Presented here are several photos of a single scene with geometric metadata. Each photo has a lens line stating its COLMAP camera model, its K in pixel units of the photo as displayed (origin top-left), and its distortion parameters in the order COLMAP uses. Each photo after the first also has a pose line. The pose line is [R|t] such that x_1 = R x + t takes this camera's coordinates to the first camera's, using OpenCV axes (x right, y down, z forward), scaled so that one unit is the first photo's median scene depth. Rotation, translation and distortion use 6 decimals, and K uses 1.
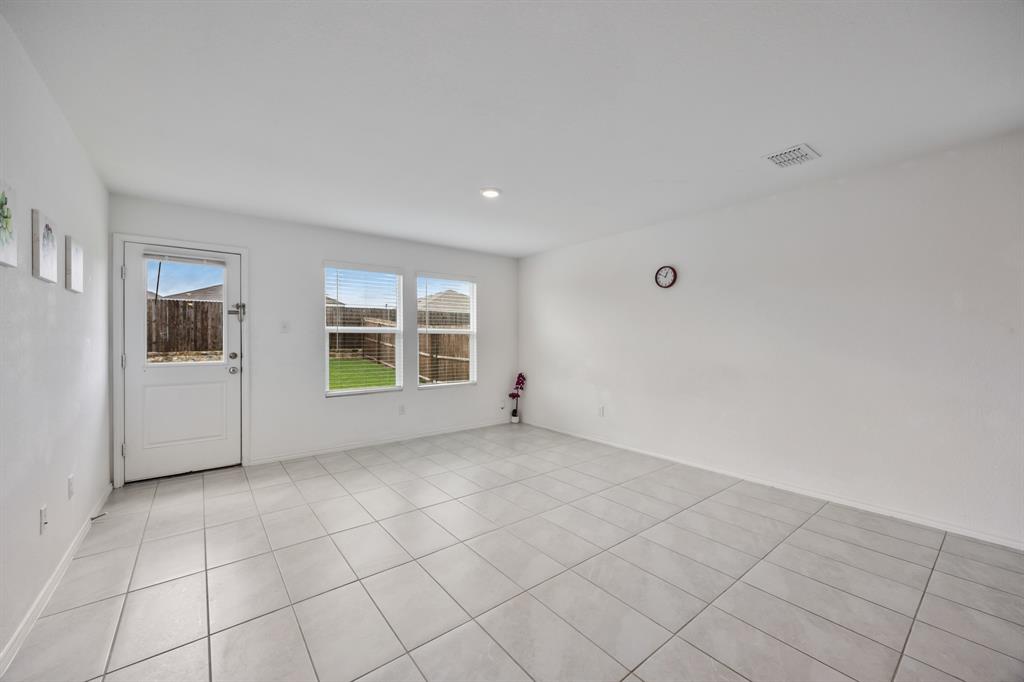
lens RADIAL K [[401.2, 0, 513.1], [0, 401.2, 335.5], [0, 0, 1]] dist [0.001330, 0.000233]
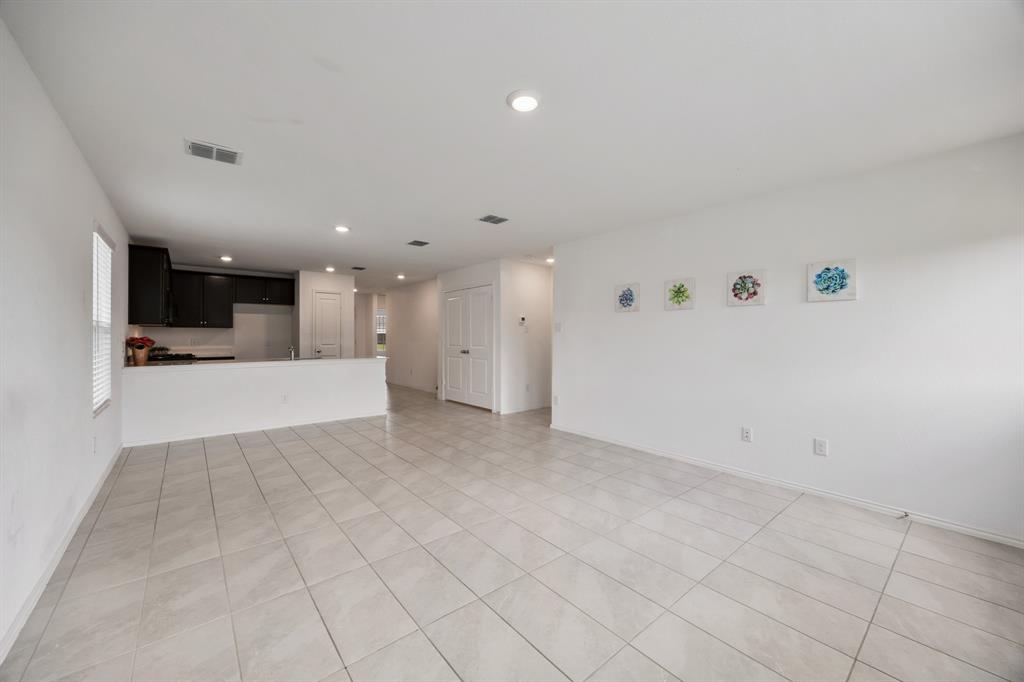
lens RADIAL K [[392.8, 0, 513.9], [0, 392.8, 336.8], [0, 0, 1]] dist [0.000296, 0.000115]
pose [[-0.999651, -0.004209, -0.026074, -0.018506], [-0.004036, 0.999970, -0.006658, 0.011688], [0.026101, -0.006551, -0.999638, 1.301004]]
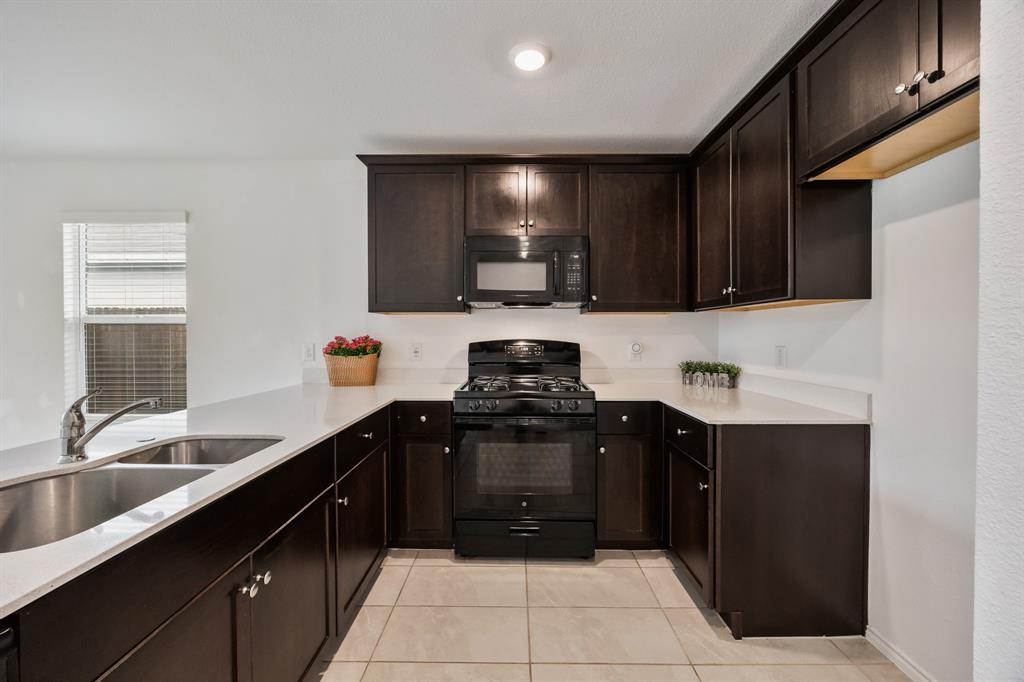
lens RADIAL K [[392.8, 0, 513.9], [0, 392.8, 336.8], [0, 0, 1]] dist [0.000296, 0.000115]
pose [[0.625137, -0.006127, 0.780491, 0.691273], [-0.006788, 0.999889, 0.013287, 0.000135], [-0.780485, -0.013604, 0.625026, -0.468541]]
